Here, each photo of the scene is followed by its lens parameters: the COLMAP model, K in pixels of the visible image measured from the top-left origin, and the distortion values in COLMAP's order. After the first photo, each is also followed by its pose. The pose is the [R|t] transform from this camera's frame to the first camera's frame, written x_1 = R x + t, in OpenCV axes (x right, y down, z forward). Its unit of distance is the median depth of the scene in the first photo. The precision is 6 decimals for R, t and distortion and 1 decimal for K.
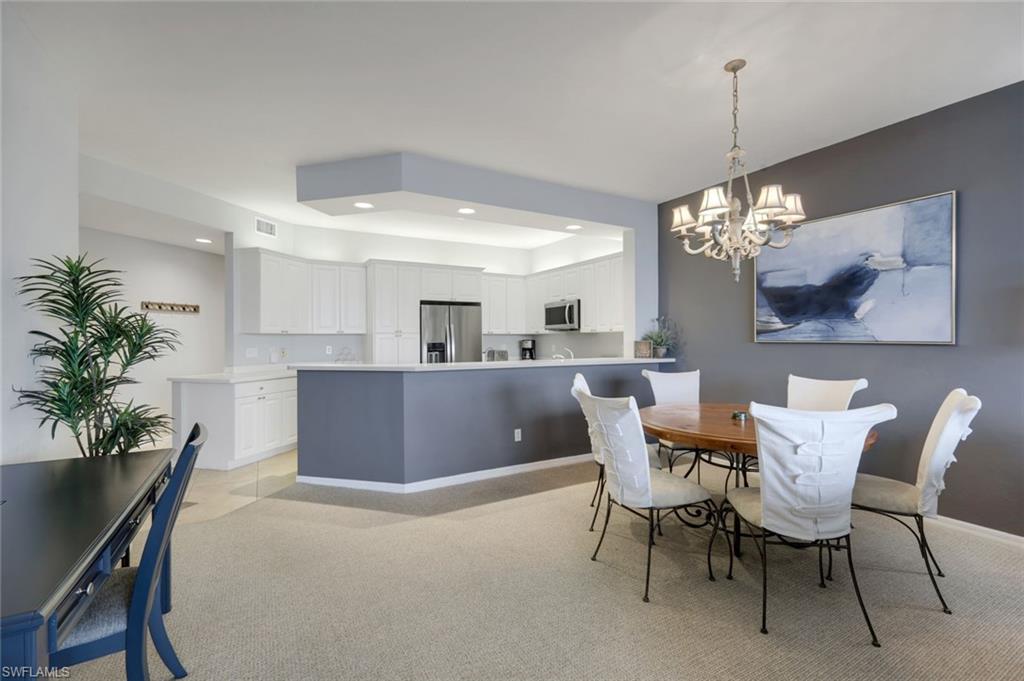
lens RADIAL K [[451.9, 0, 513.0], [0, 451.9, 338.5], [0, 0, 1]] dist [0.011540, 0.000005]
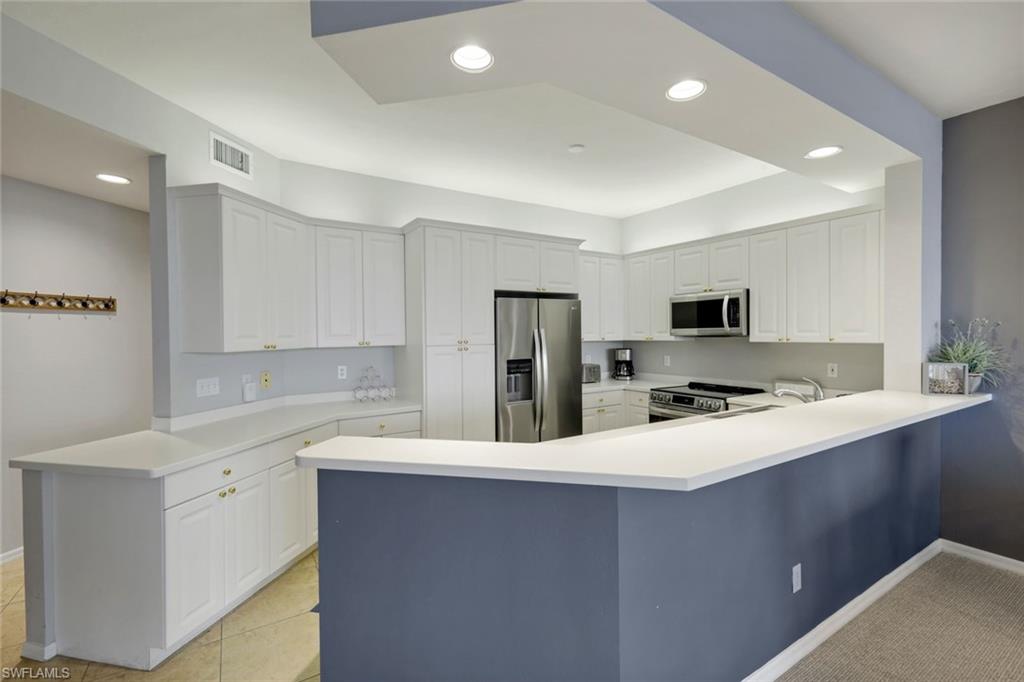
lens RADIAL K [[451.9, 0, 513.0], [0, 451.9, 339.0], [0, 0, 1]] dist [0.011540, 0.000005]
pose [[0.998509, -0.005153, 0.054353, -0.266914], [0.004248, 0.999851, 0.016754, -0.035842], [-0.054431, -0.016498, 0.998381, 0.485284]]
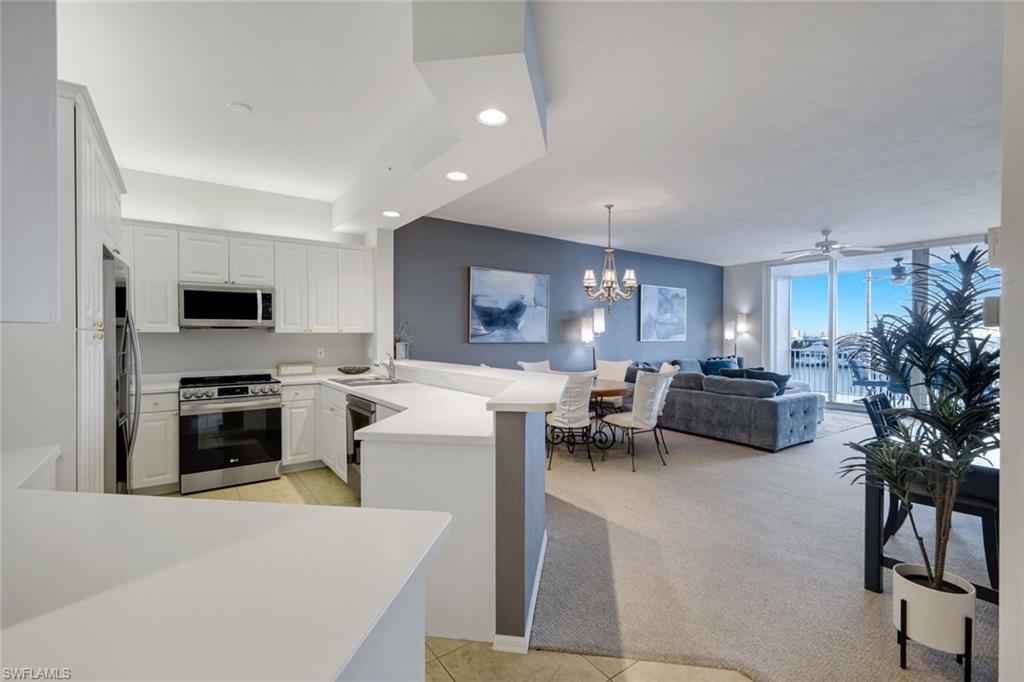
lens RADIAL K [[451.9, 0, 513.0], [0, 451.9, 339.0], [0, 0, 1]] dist [0.011540, 0.000005]
pose [[-0.114238, -0.003967, 0.993446, -0.775437], [-0.002473, 0.999990, 0.003709, -0.007983], [-0.993450, -0.002033, -0.114247, 0.877357]]
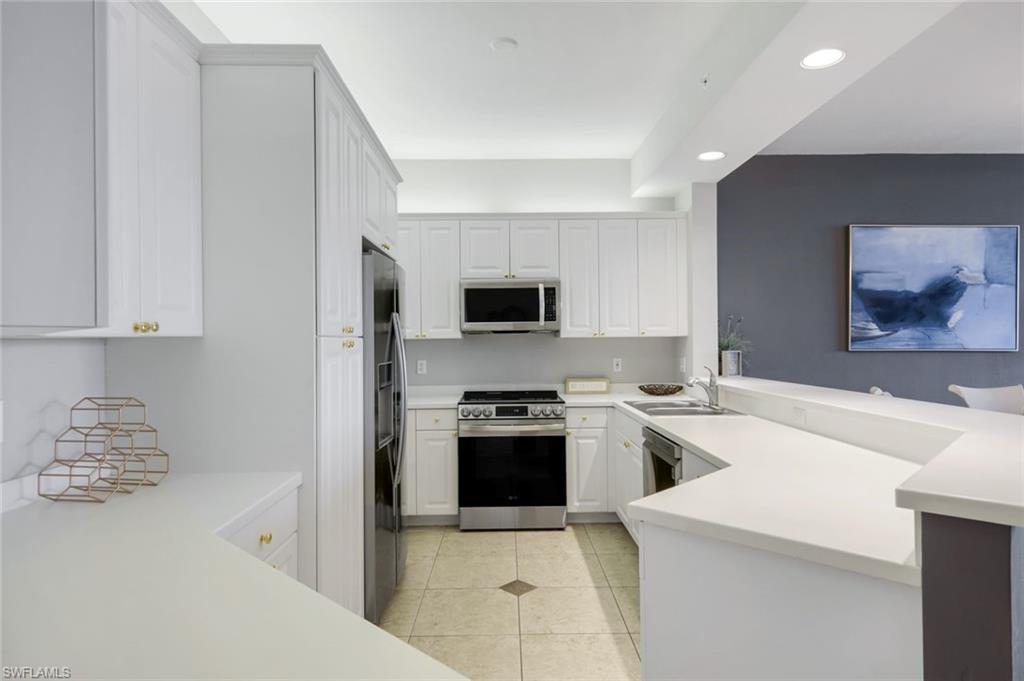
lens RADIAL K [[586.6, 0, 512.0], [0, 586.6, 340.5], [0, 0, 1]] dist [0.004085, 0.000190]
pose [[0.480301, 0.001130, 0.877103, -0.651036], [0.003342, 0.999990, -0.003118, -0.009055], [-0.877097, 0.004429, 0.480292, 0.876322]]
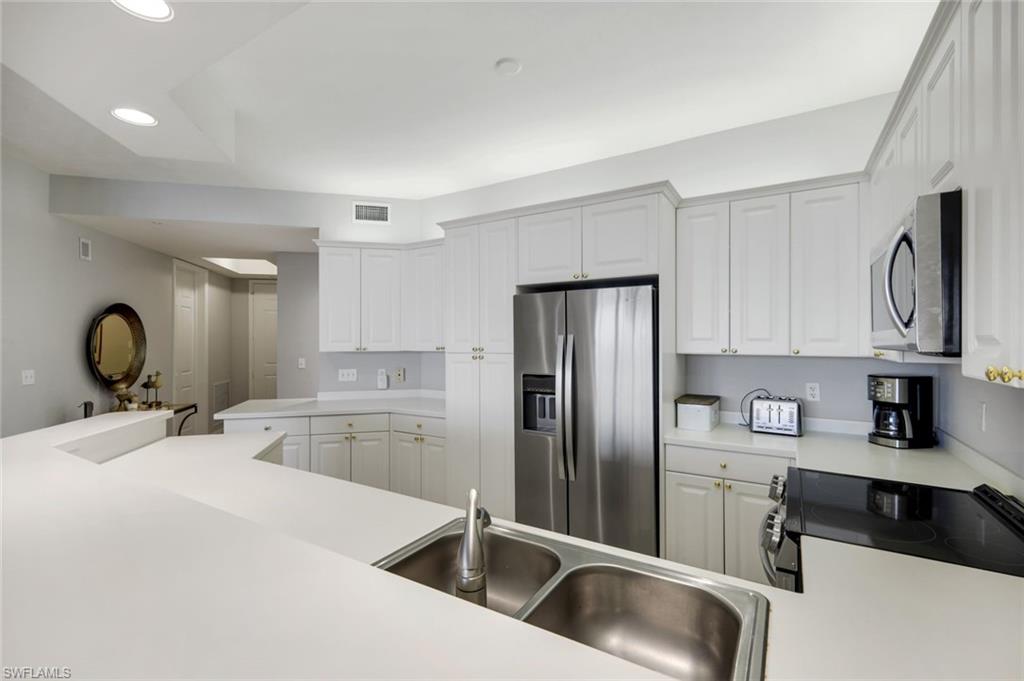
lens RADIAL K [[451.9, 0, 513.0], [0, 451.9, 338.5], [0, 0, 1]] dist [0.011540, 0.000005]
pose [[0.485884, -0.000756, -0.874023, 0.274562], [0.002940, 0.999995, 0.000769, -0.035076], [0.874019, -0.002943, 0.485884, 0.946293]]
